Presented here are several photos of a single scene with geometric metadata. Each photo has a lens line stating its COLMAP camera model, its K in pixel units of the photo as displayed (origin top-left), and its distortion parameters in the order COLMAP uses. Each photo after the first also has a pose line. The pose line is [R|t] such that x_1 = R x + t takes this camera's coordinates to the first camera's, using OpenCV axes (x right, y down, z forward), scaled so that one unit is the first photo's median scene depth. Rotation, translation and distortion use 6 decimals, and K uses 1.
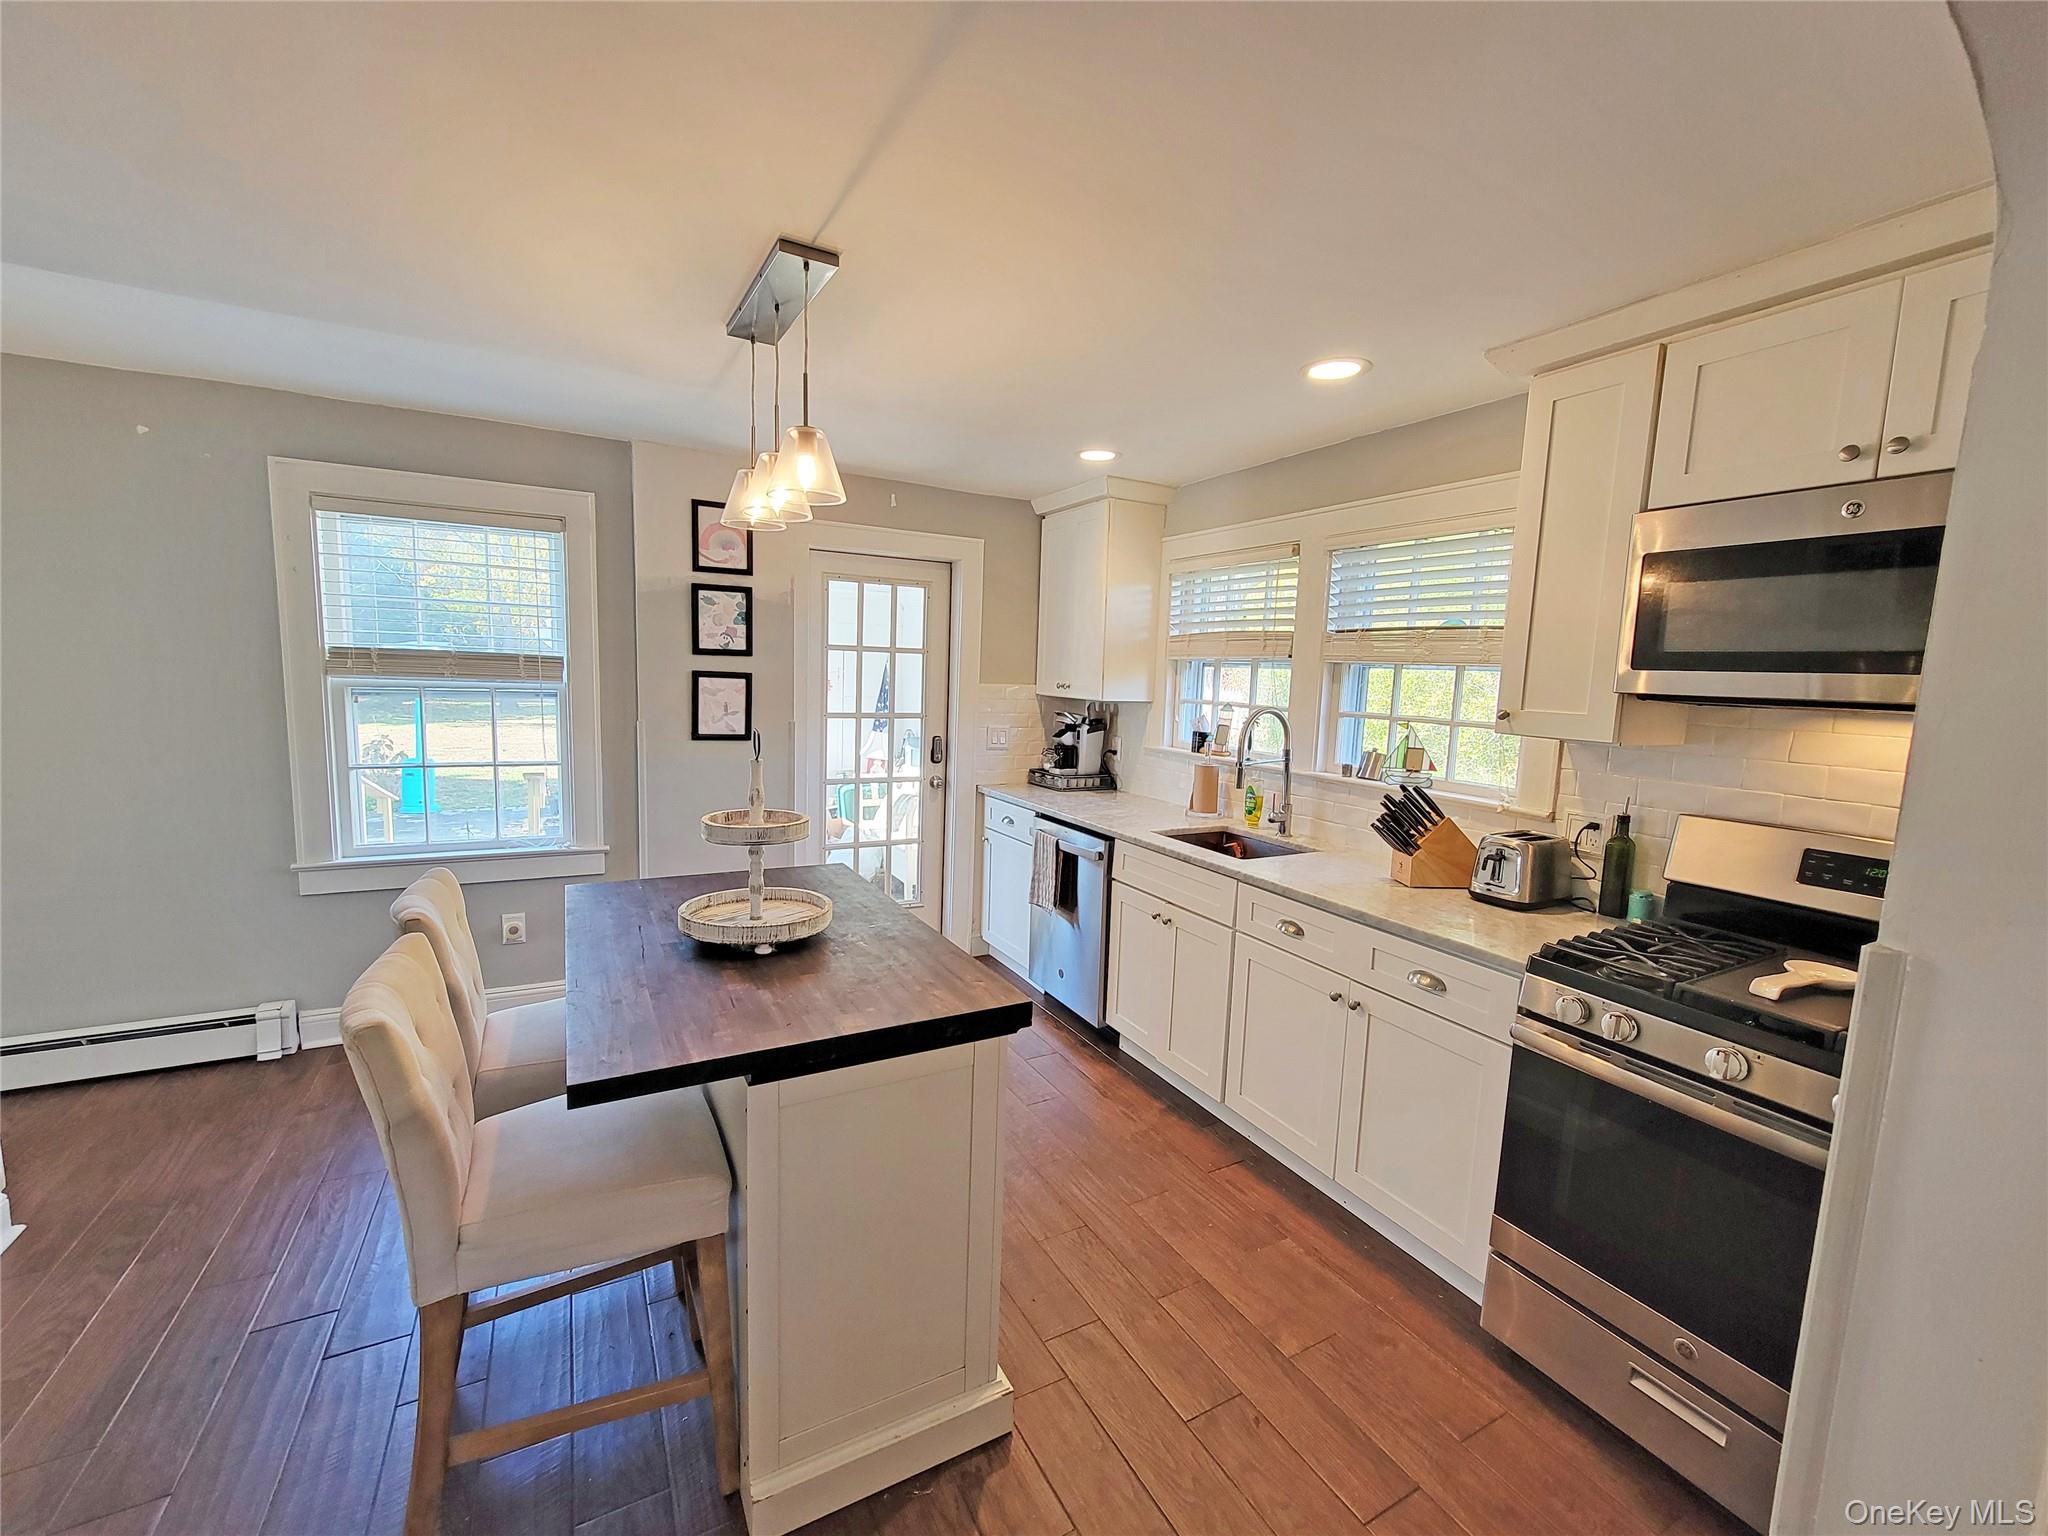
lens RADIAL K [[839.2, 0, 1020.8], [0, 839.2, 764.3], [0, 0, 1]] dist [0.000138, 0.000052]
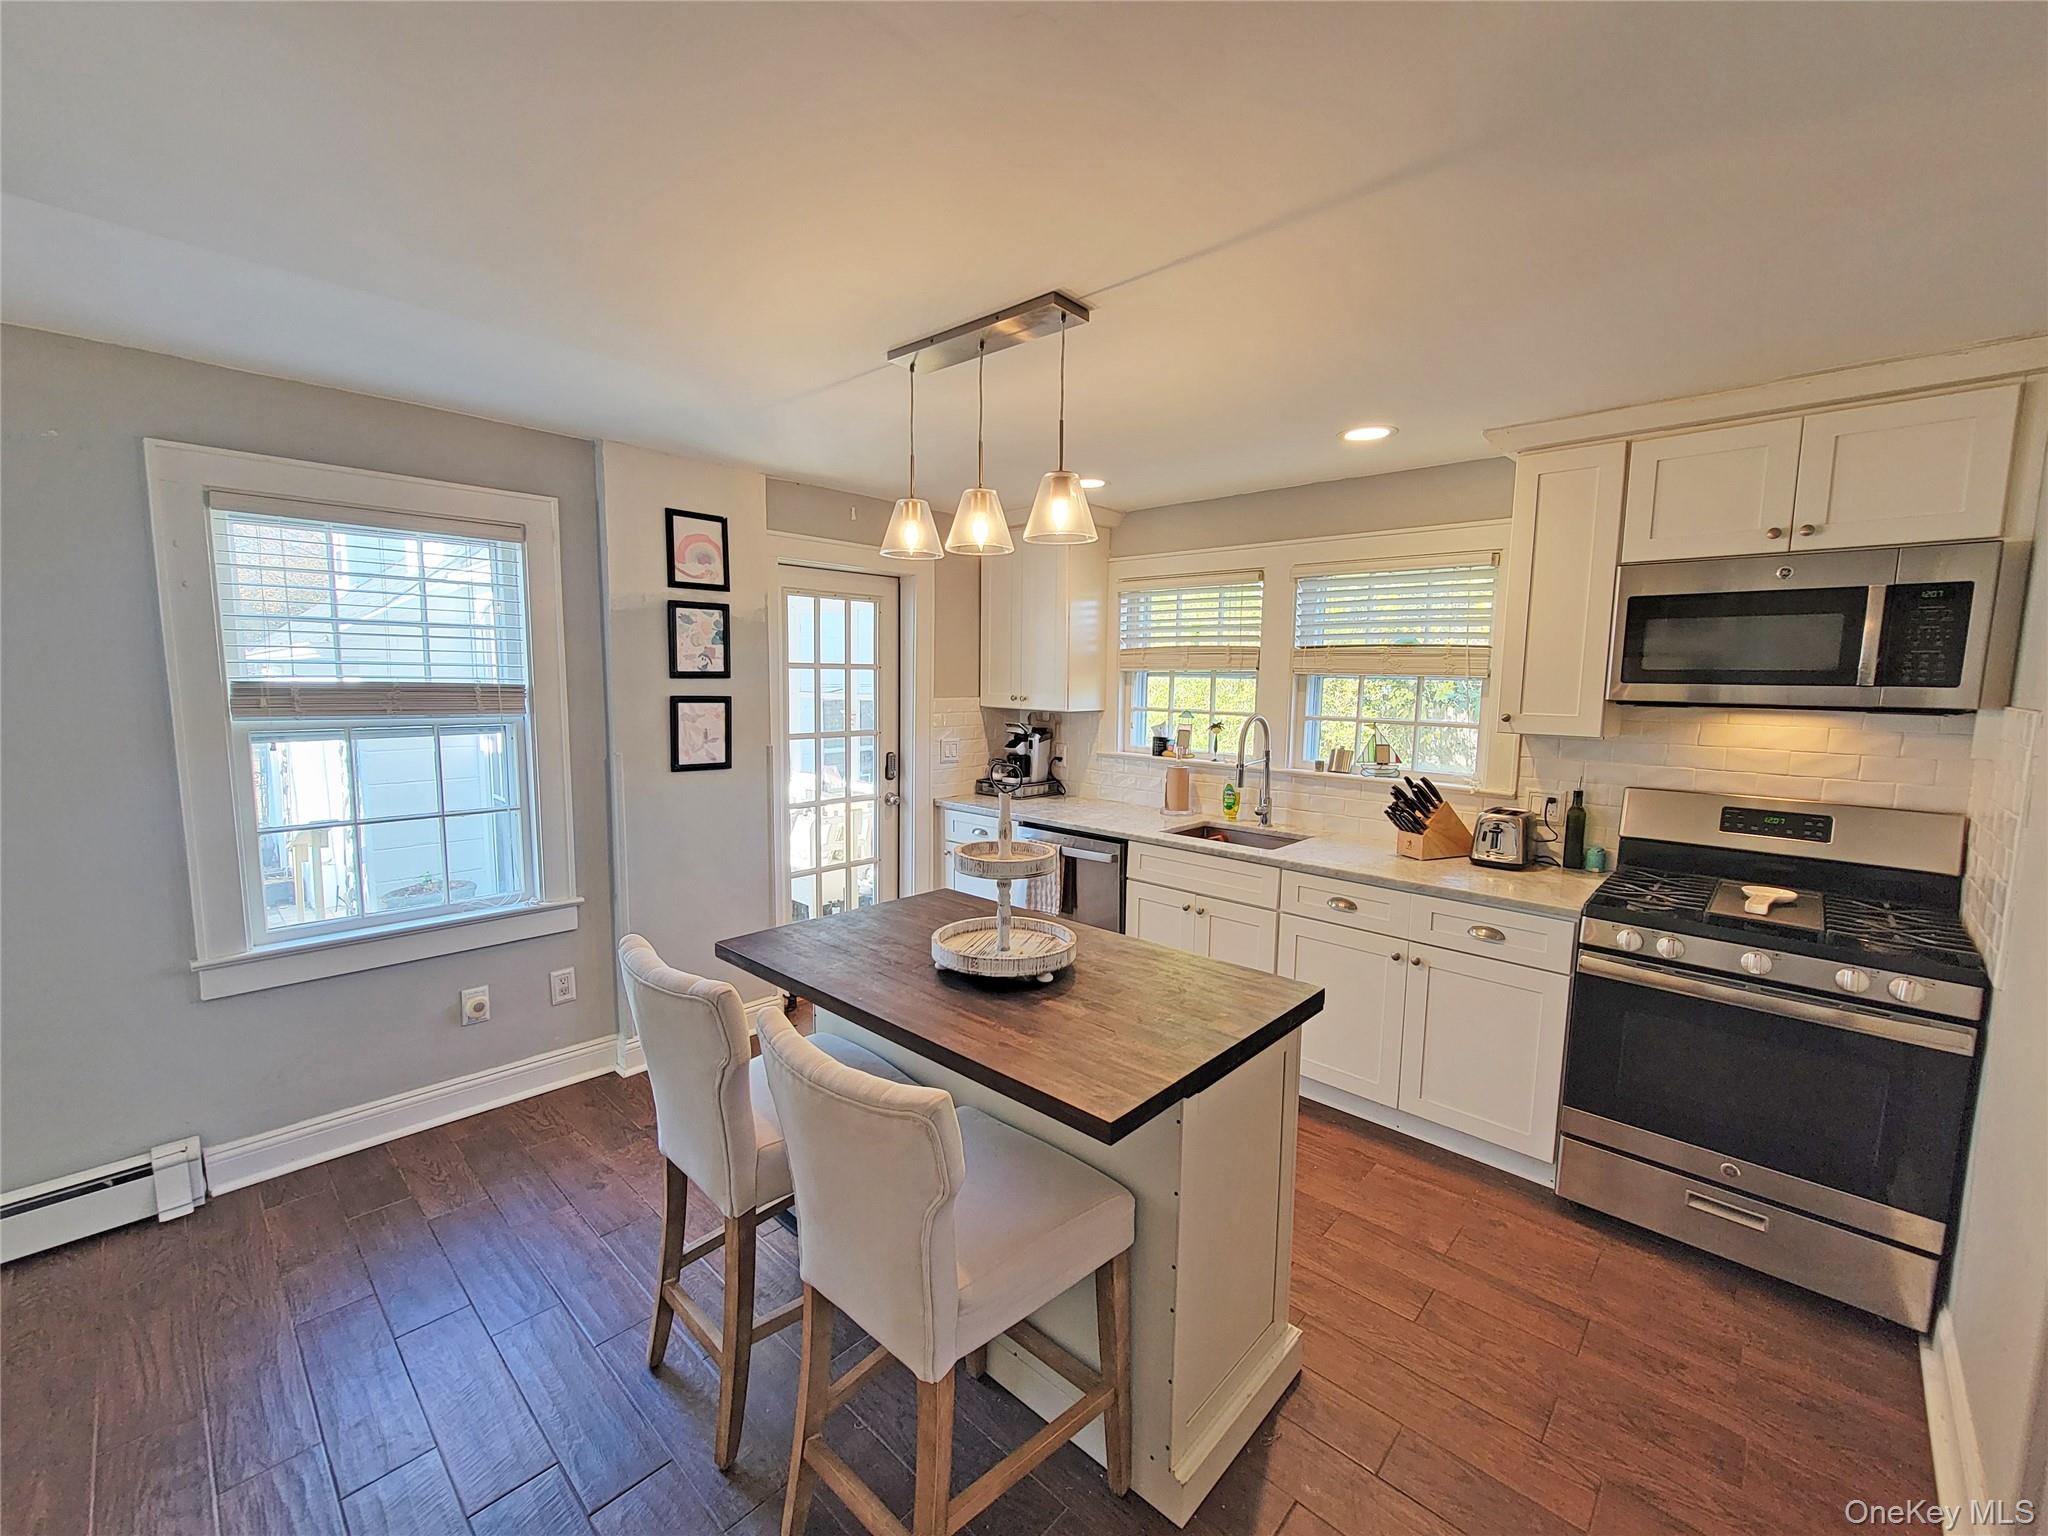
lens RADIAL K [[839.2, 0, 1021.9], [0, 839.2, 763.0], [0, 0, 1]] dist [0.000138, 0.000052]
pose [[0.948009, -0.055121, 0.313433, -0.322421], [0.054908, 0.998446, 0.009516, -0.026673], [-0.313471, 0.008189, 0.949563, 0.015116]]
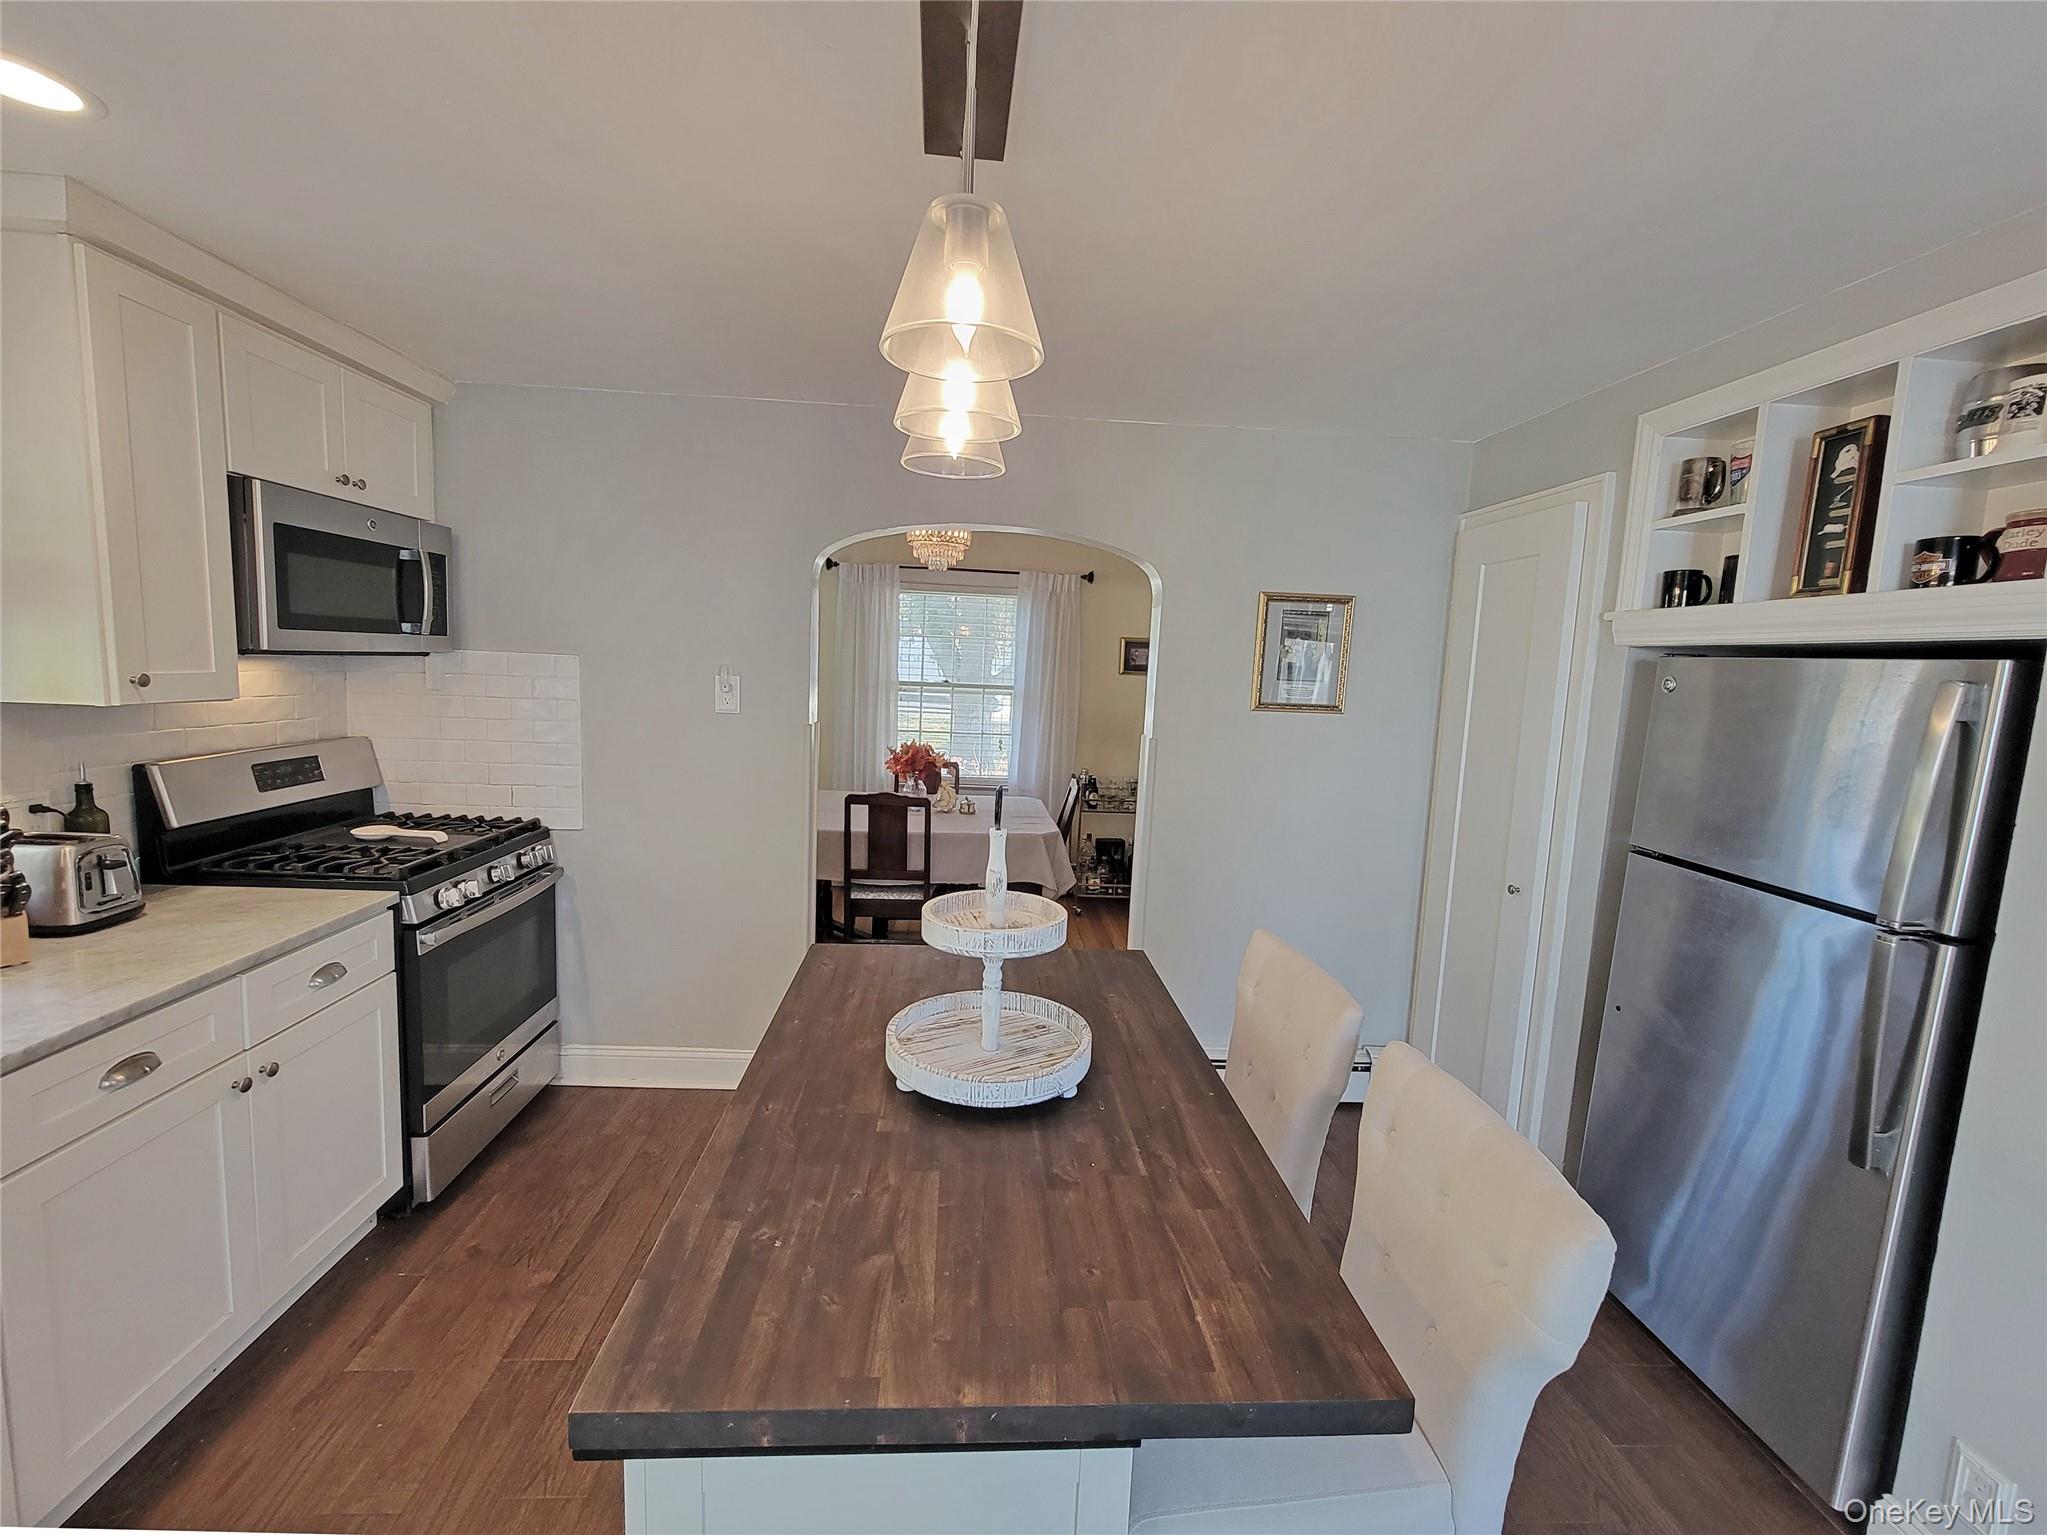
lens RADIAL K [[838.8, 0, 1021.4], [0, 838.8, 768.0], [0, 0, 1]] dist [0.000138, 0.000052]
pose [[-0.906539, -0.124083, 0.403473, -0.321335], [-0.026310, 0.970571, 0.239374, -0.118651], [-0.421302, 0.206386, -0.883125, 0.844411]]
